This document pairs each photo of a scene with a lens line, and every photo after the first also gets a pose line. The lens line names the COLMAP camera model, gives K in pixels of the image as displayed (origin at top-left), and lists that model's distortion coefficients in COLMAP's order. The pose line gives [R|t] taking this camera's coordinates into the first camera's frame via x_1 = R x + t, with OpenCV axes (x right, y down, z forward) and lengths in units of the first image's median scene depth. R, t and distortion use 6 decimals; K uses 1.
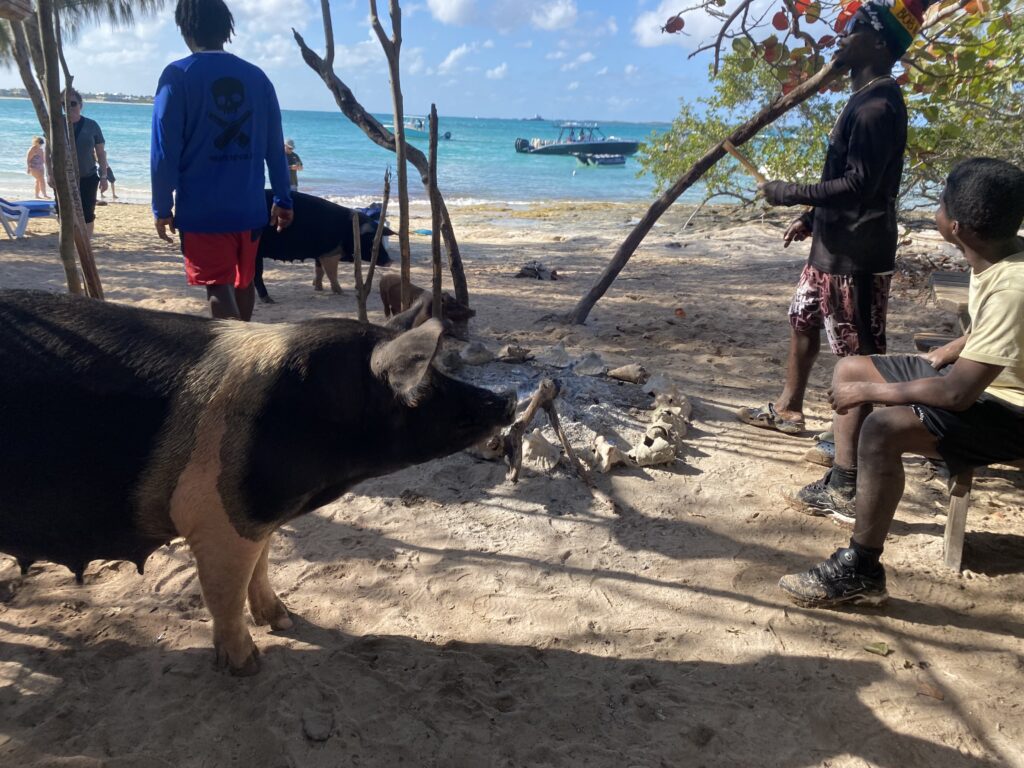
lens RADIAL K [[761.4, 0, 508.1], [0, 761.4, 384.2], [0, 0, 1]] dist [0.003351, -0.006403]
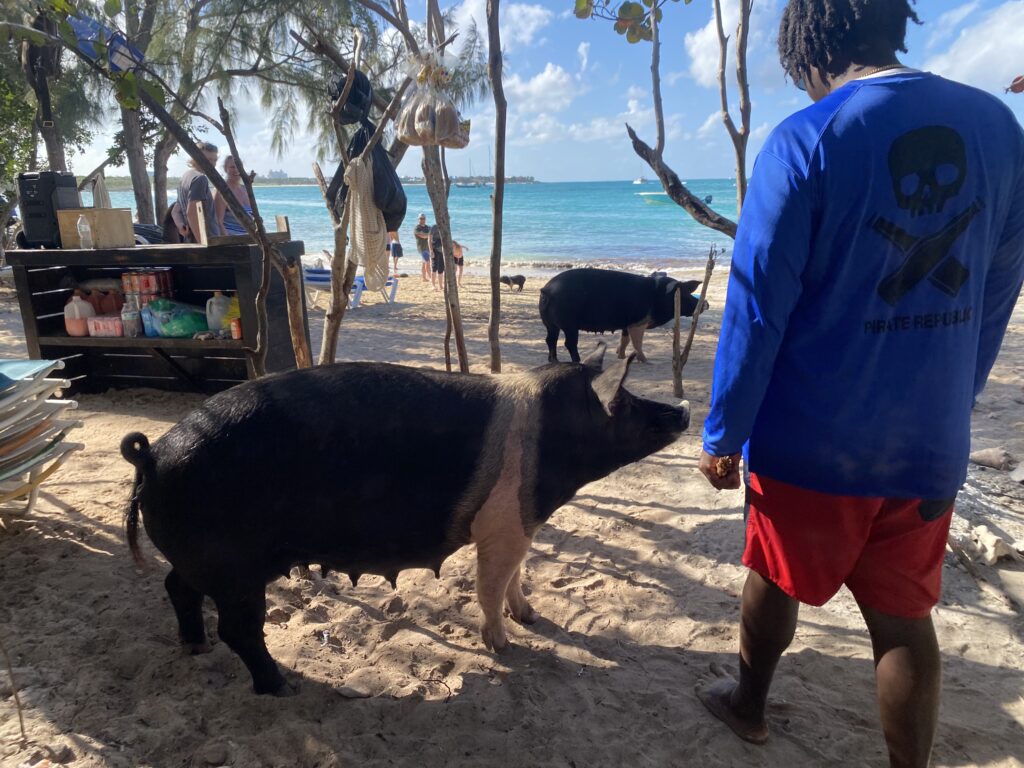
lens RADIAL K [[761.4, 0, 508.1], [0, 761.4, 384.2], [0, 0, 1]] dist [0.003351, -0.006403]
pose [[0.946314, 0.029577, -0.321894, -0.150197], [-0.055703, 0.995829, -0.072257, -0.006806], [0.318414, 0.086308, 0.944014, -0.113614]]
